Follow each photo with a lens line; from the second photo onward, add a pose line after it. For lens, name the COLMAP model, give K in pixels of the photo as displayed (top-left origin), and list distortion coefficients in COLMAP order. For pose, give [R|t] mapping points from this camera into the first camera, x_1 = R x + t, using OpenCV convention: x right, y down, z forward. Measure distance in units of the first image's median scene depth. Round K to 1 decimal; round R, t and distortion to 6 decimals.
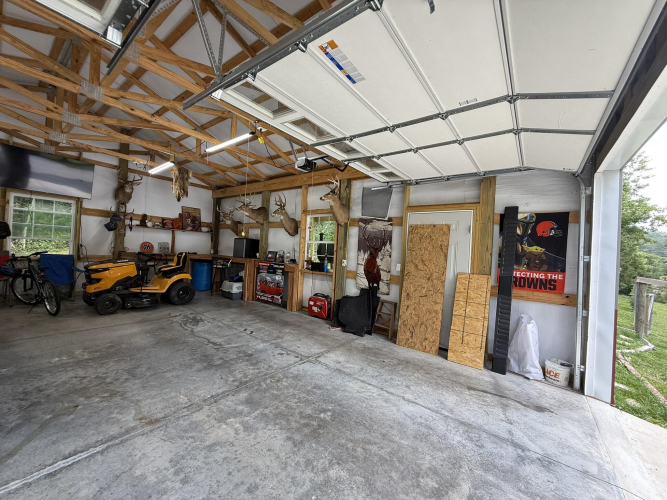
lens RADIAL K [[266.7, 0, 331.5], [0, 266.7, 249.5], [0, 0, 1]] dist [0.000344, 0.000440]
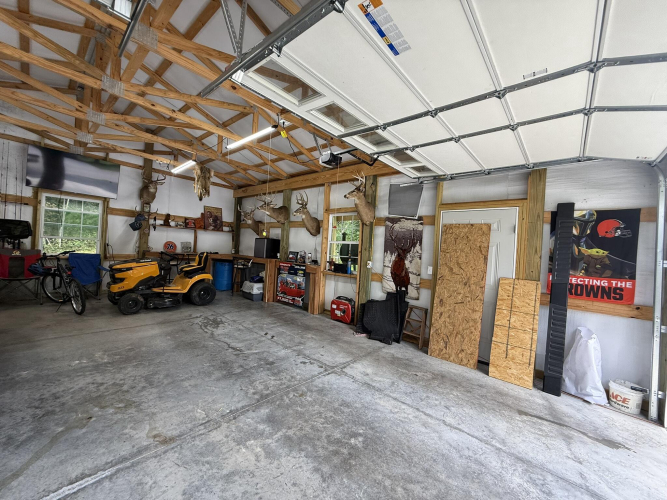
lens RADIAL K [[266.7, 0, 331.5], [0, 266.7, 249.5], [0, 0, 1]] dist [0.000344, 0.000440]
pose [[0.997574, 0.005814, -0.069376, -0.030482], [-0.005731, 0.999983, 0.001387, -0.005450], [0.069383, -0.000986, 0.997590, 0.077737]]
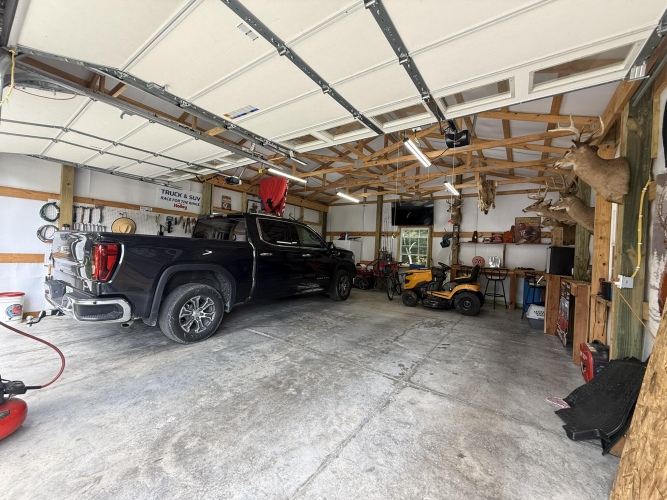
lens RADIAL K [[266.7, 0, 331.5], [0, 266.7, 249.5], [0, 0, 1]] dist [0.000344, 0.000440]
pose [[0.036559, -0.057142, -0.997696, 0.717870], [-0.042319, 0.997380, -0.058675, 0.063333], [0.998435, 0.044367, 0.034045, 0.710639]]
